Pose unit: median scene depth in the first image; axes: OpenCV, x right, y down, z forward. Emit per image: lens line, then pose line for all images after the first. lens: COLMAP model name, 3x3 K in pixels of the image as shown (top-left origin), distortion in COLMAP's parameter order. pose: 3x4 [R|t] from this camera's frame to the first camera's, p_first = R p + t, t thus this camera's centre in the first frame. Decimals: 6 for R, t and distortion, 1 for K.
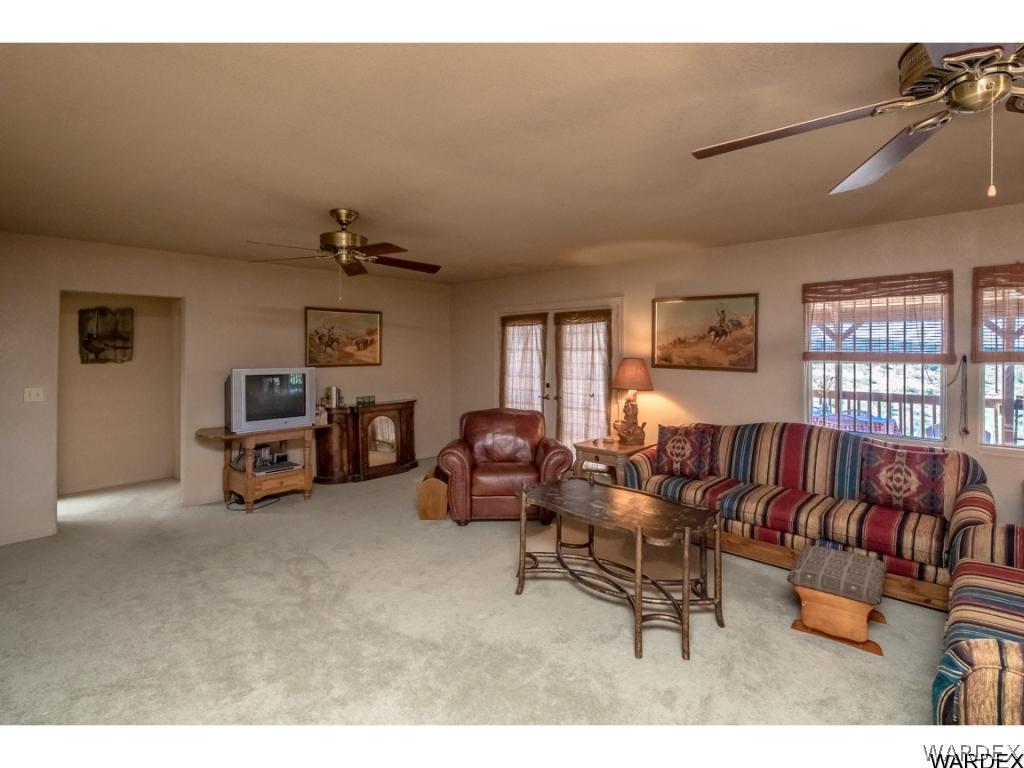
lens RADIAL K [[494.5, 0, 515.4], [0, 494.5, 353.4], [0, 0, 1]] dist [0.004564, -0.004475]
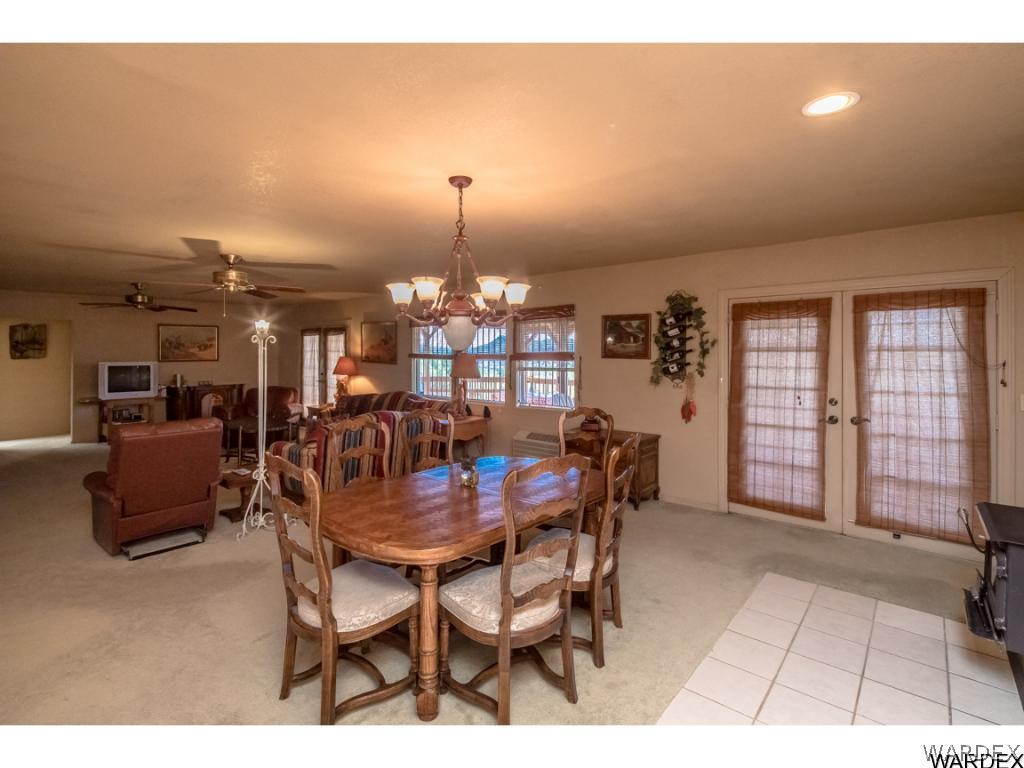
lens RADIAL K [[494.5, 0, 519.1], [0, 494.5, 352.4], [0, 0, 1]] dist [0.004564, -0.004475]
pose [[0.998657, 0.001958, 0.051768, 0.749221], [-0.002099, 0.999994, 0.002670, -0.010103], [-0.051762, -0.002775, 0.998656, -0.751310]]
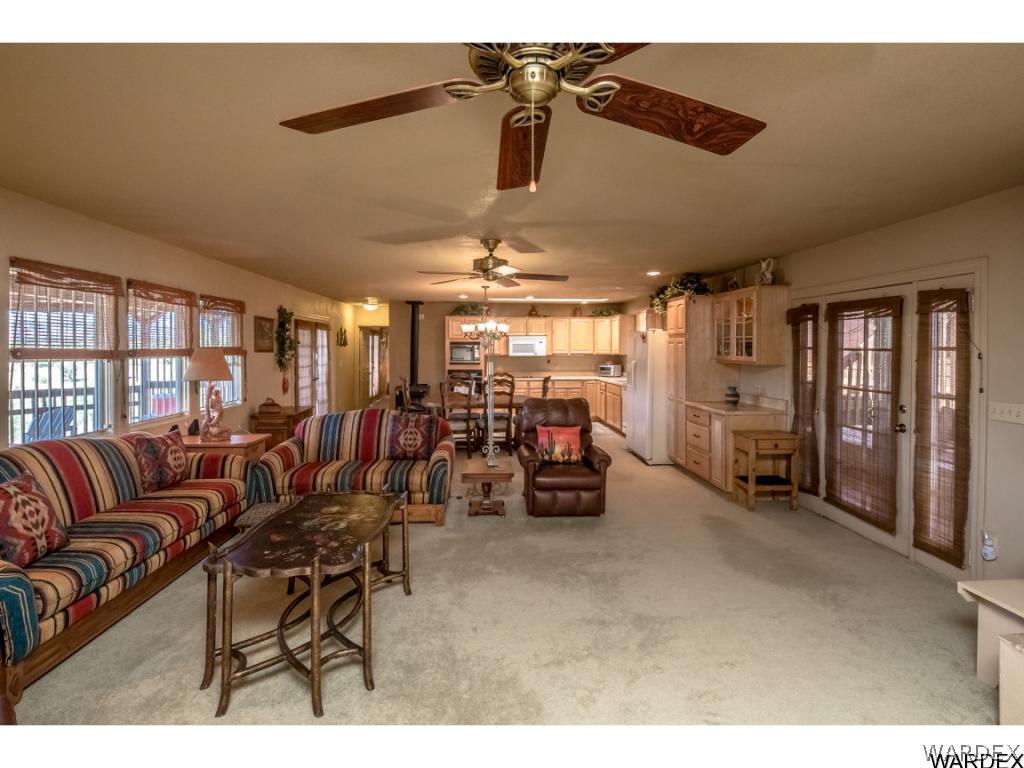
lens RADIAL K [[494.5, 0, 508.8], [0, 494.5, 354.9], [0, 0, 1]] dist [0.004564, -0.004475]
pose [[-0.728517, -0.009951, 0.684955, -0.378497], [-0.005438, 0.999947, 0.008743, -0.002033], [-0.685006, 0.002644, -0.728533, 0.851319]]
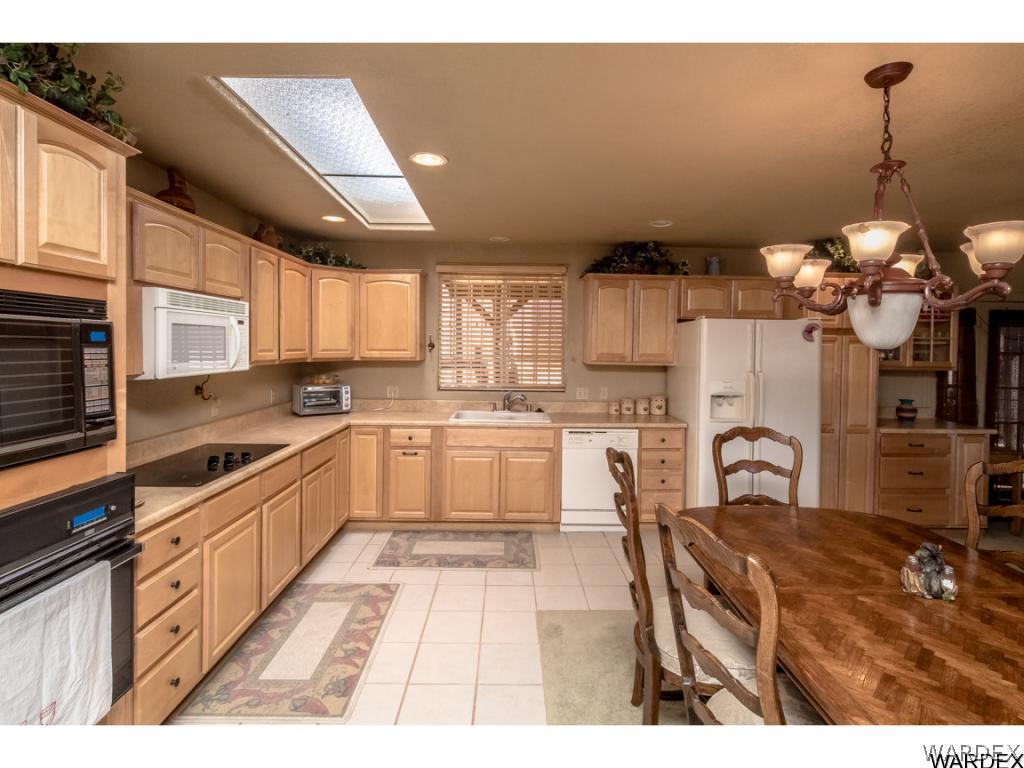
lens RADIAL K [[494.5, 0, 506.6], [0, 494.5, 350.3], [0, 0, 1]] dist [0.004564, -0.004475]
pose [[-0.730724, -0.004106, -0.682661, 1.129621], [-0.007541, 0.999969, 0.002056, -0.008226], [0.682631, 0.006650, -0.730733, -0.136393]]
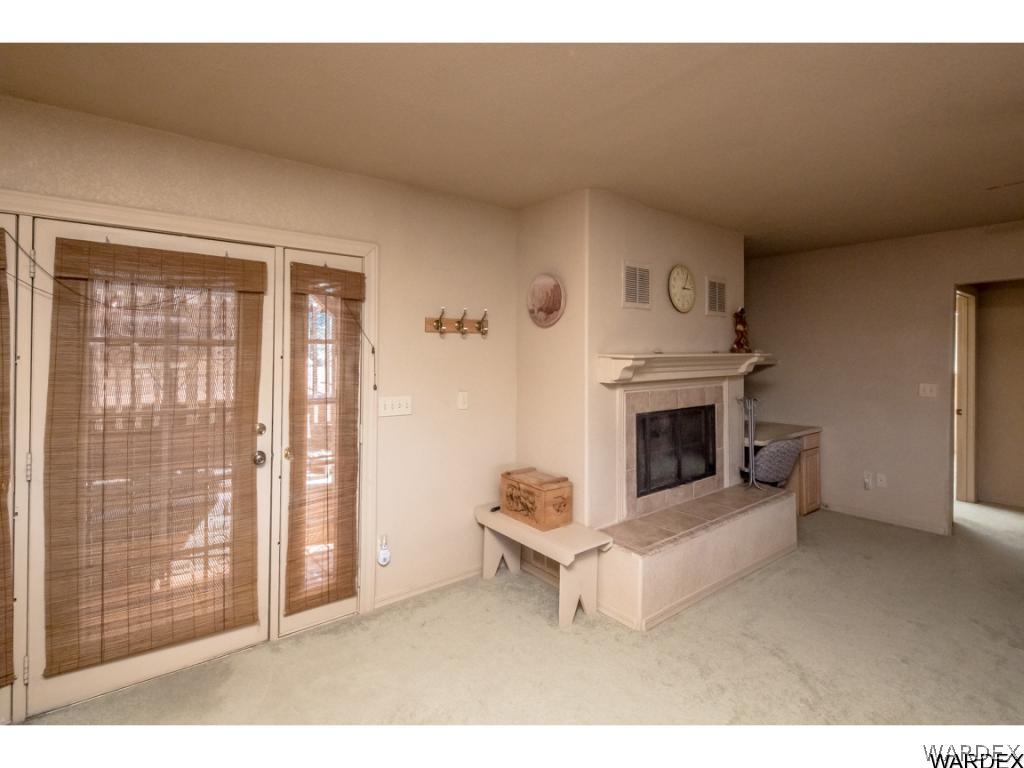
lens RADIAL K [[494.5, 0, 511.0], [0, 494.5, 345.8], [0, 0, 1]] dist [0.004564, -0.004475]
pose [[-0.159566, -0.001114, -0.987187, 0.145283], [-0.004524, 0.999990, -0.000397, -0.003871], [0.987177, 0.004403, -0.159570, 0.252374]]
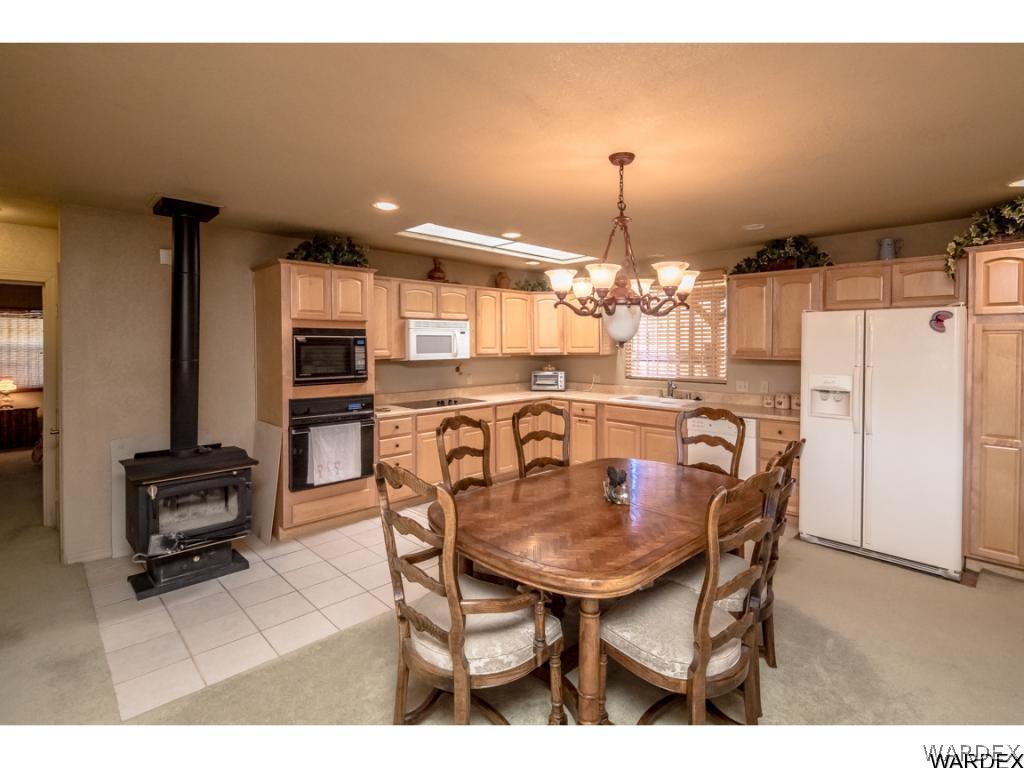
lens RADIAL K [[494.5, 0, 506.2], [0, 494.5, 350.5], [0, 0, 1]] dist [0.004564, -0.004475]
pose [[-0.998157, 0.001790, 0.060659, 0.800663], [0.002113, 0.999984, 0.005252, -0.004001], [-0.060648, 0.005370, -0.998145, 0.304288]]
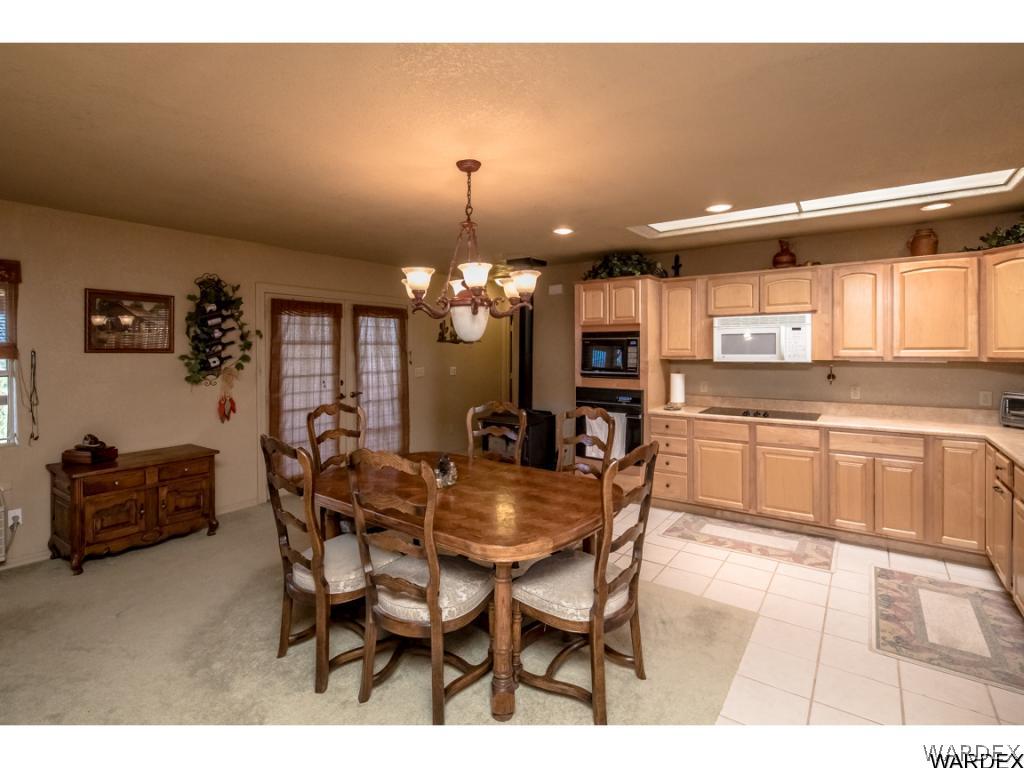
lens RADIAL K [[494.5, 0, 509.3], [0, 494.5, 352.3], [0, 0, 1]] dist [0.004564, -0.004475]
pose [[-0.121870, -0.008148, 0.992513, 0.184276], [-0.002657, 0.999965, 0.007883, -0.002991], [-0.992543, -0.001676, -0.121888, -0.183267]]
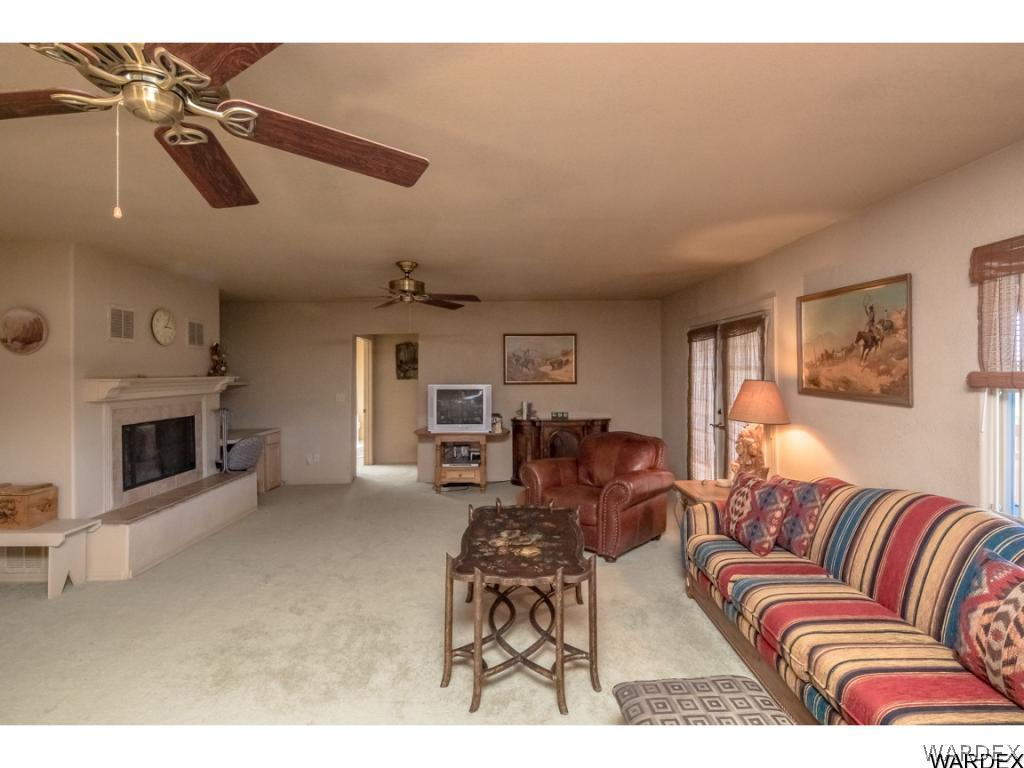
lens RADIAL K [[494.5, 0, 513.8], [0, 494.5, 370.9], [0, 0, 1]] dist [0.004564, -0.004475]
pose [[0.694967, -0.002456, -0.719038, 0.517430], [0.002162, 0.999997, -0.001326, -0.003503], [0.719039, -0.000633, 0.694970, 0.208548]]
